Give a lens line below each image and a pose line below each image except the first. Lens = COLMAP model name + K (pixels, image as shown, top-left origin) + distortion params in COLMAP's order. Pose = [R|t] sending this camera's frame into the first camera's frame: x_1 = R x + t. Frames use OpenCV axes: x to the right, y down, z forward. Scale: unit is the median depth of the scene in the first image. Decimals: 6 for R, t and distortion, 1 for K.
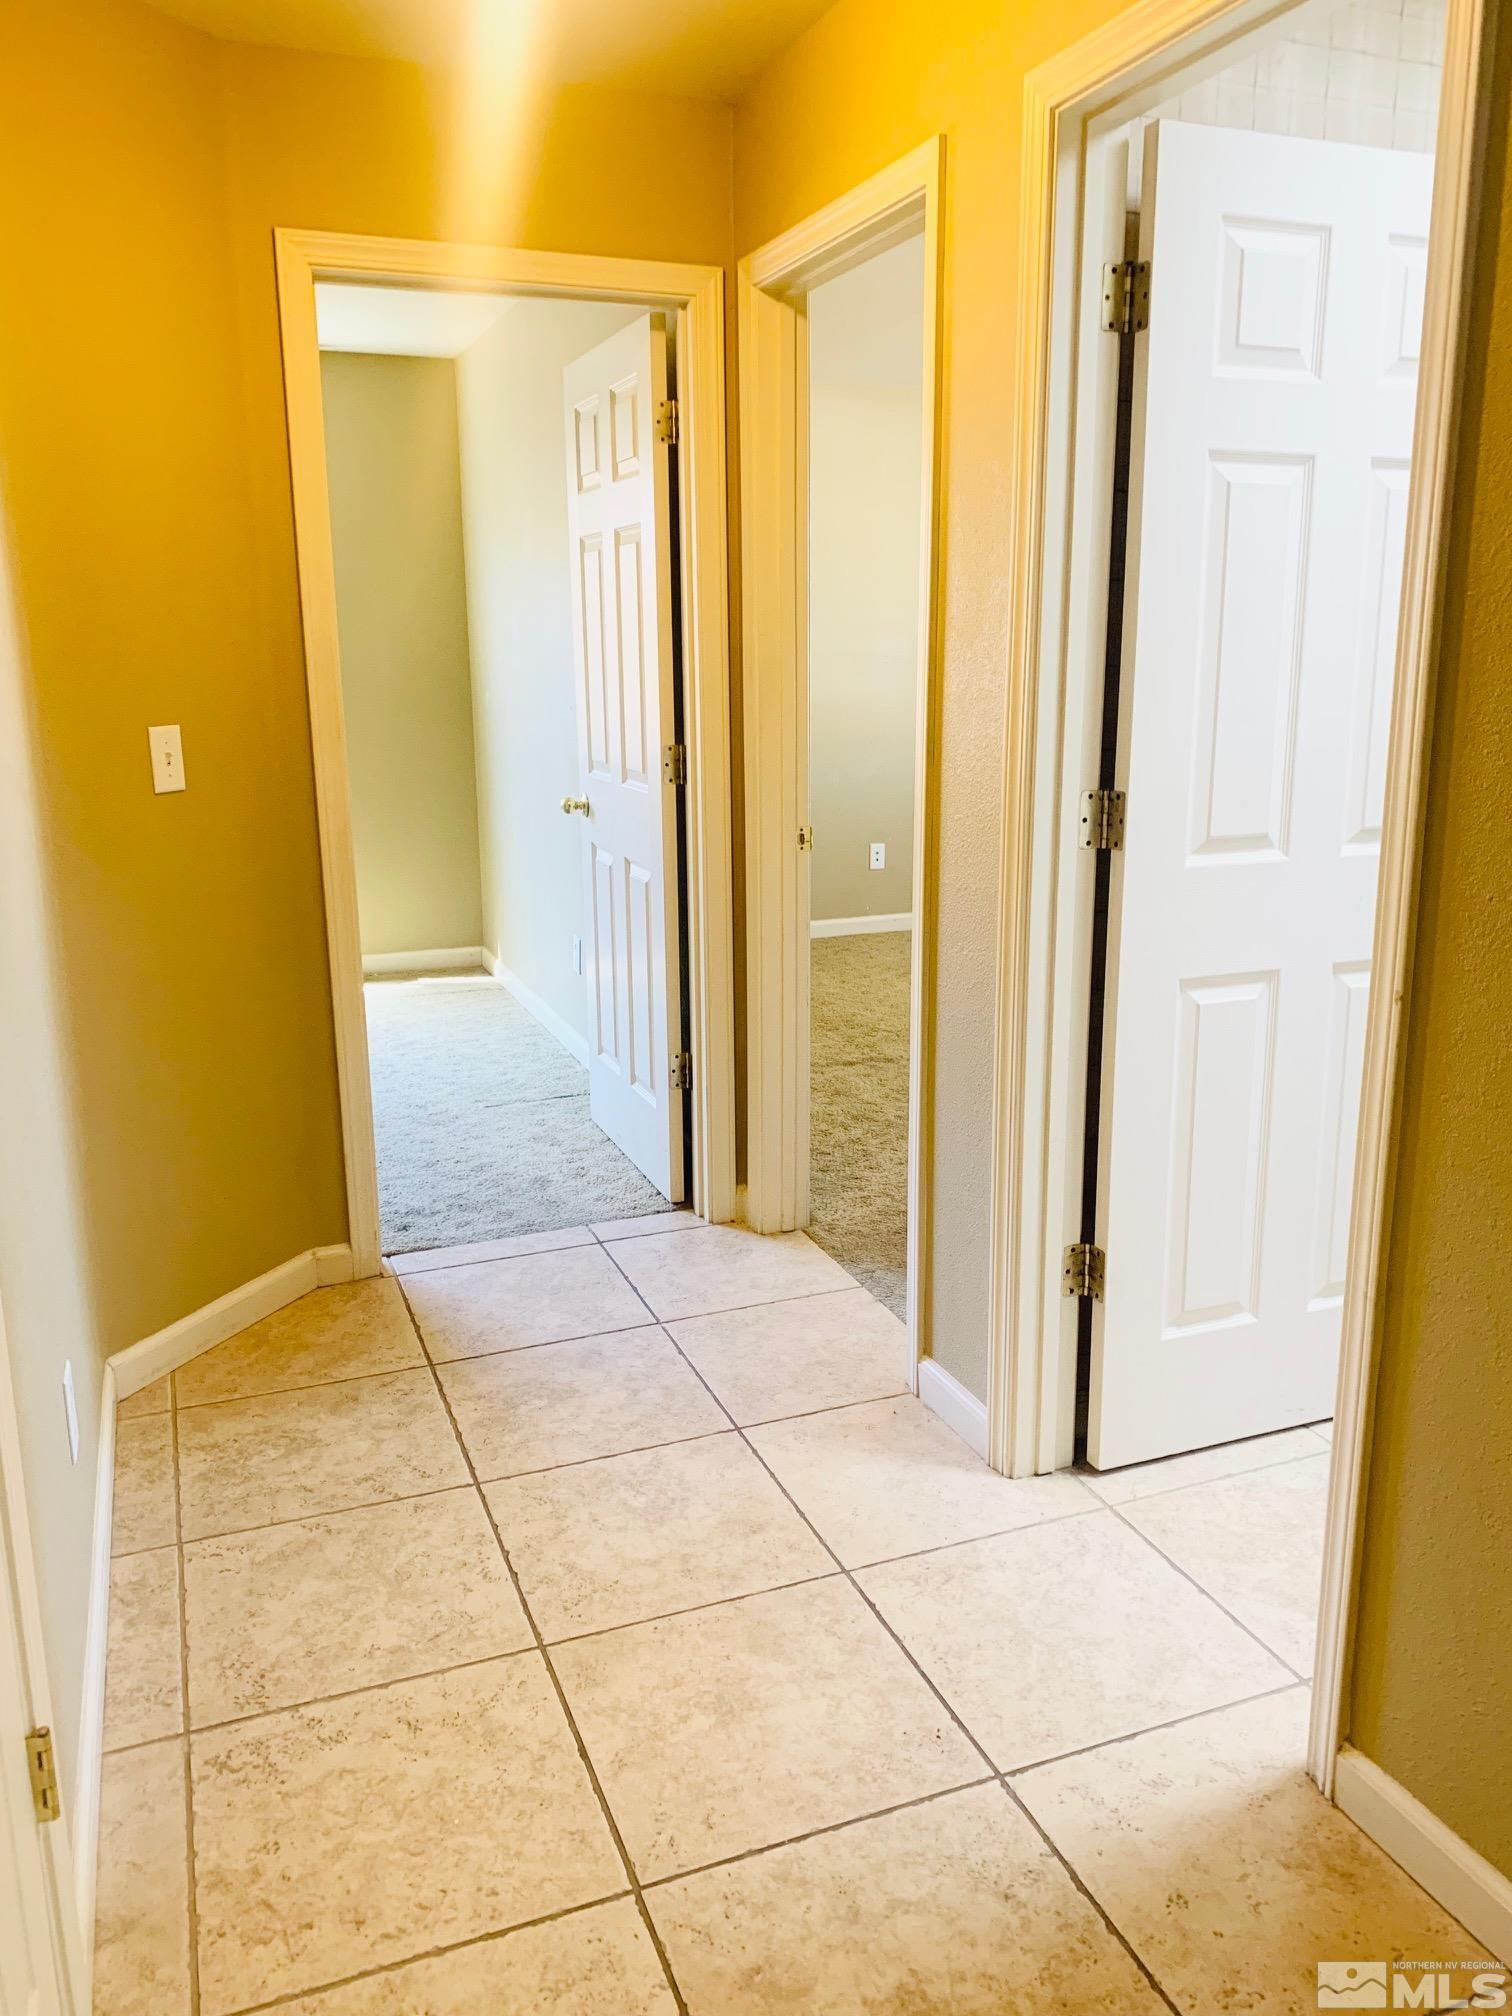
lens RADIAL K [[1608.8, 0, 755.9], [0, 1608.8, 1000.7], [0, 0, 1]] dist [0.025830, -0.028676]
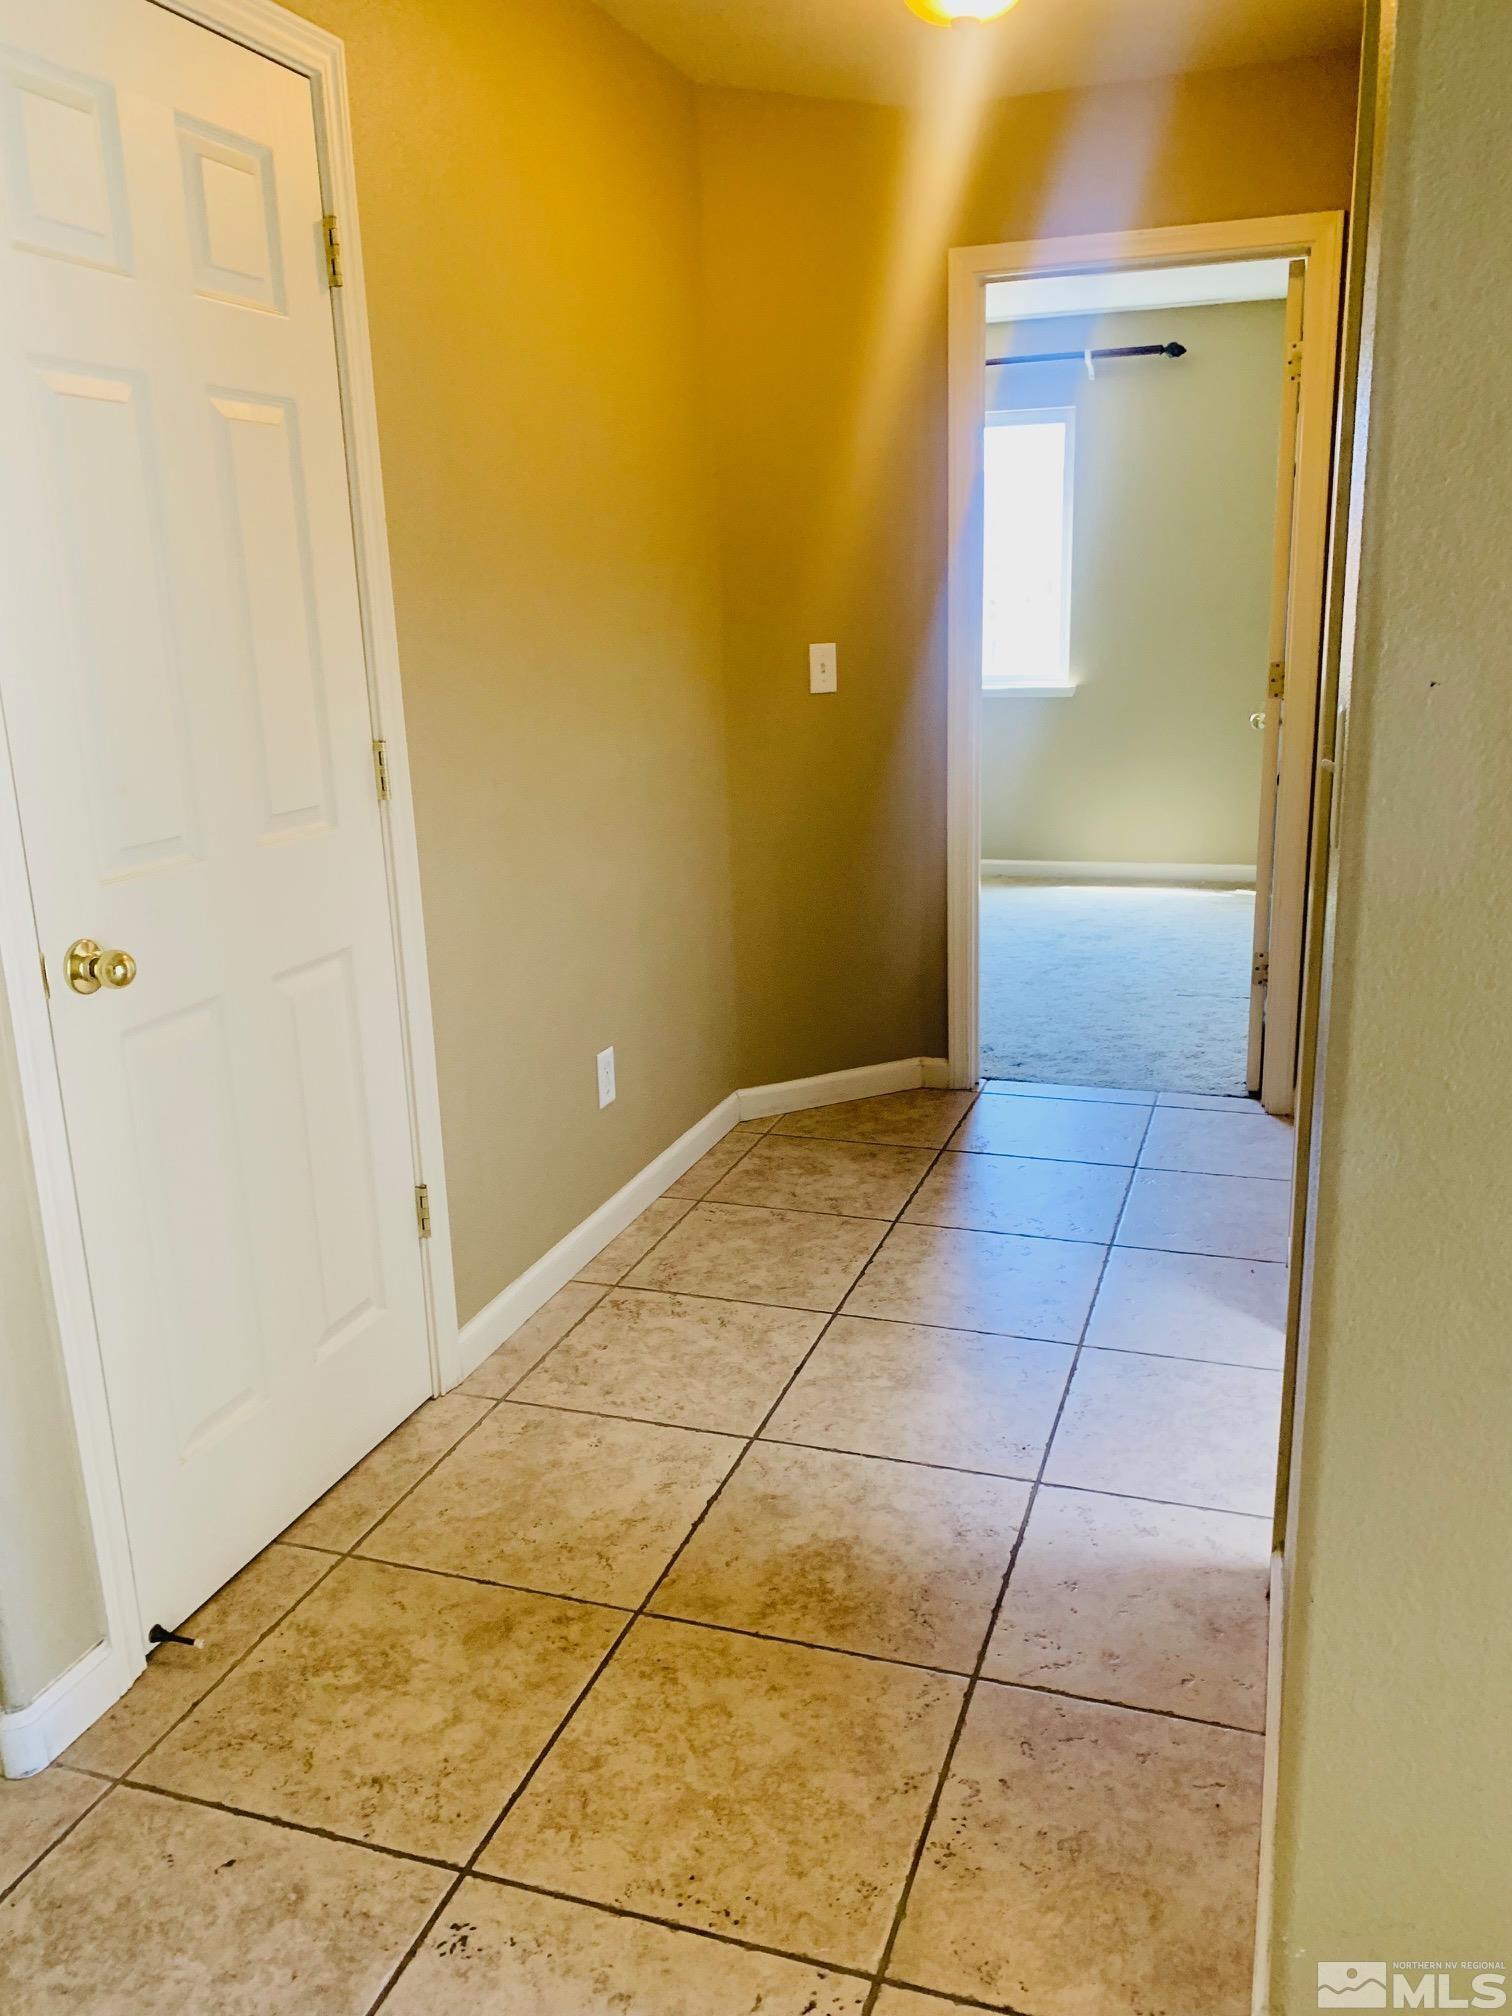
lens RADIAL K [[1608.8, 0, 766.9], [0, 1608.8, 1009.5], [0, 0, 1]] dist [0.025830, -0.028676]
pose [[0.750694, 0.157036, -0.641715, 0.539439], [-0.132895, 0.987378, 0.086161, 0.025747], [0.647146, 0.020600, 0.762088, -0.075372]]
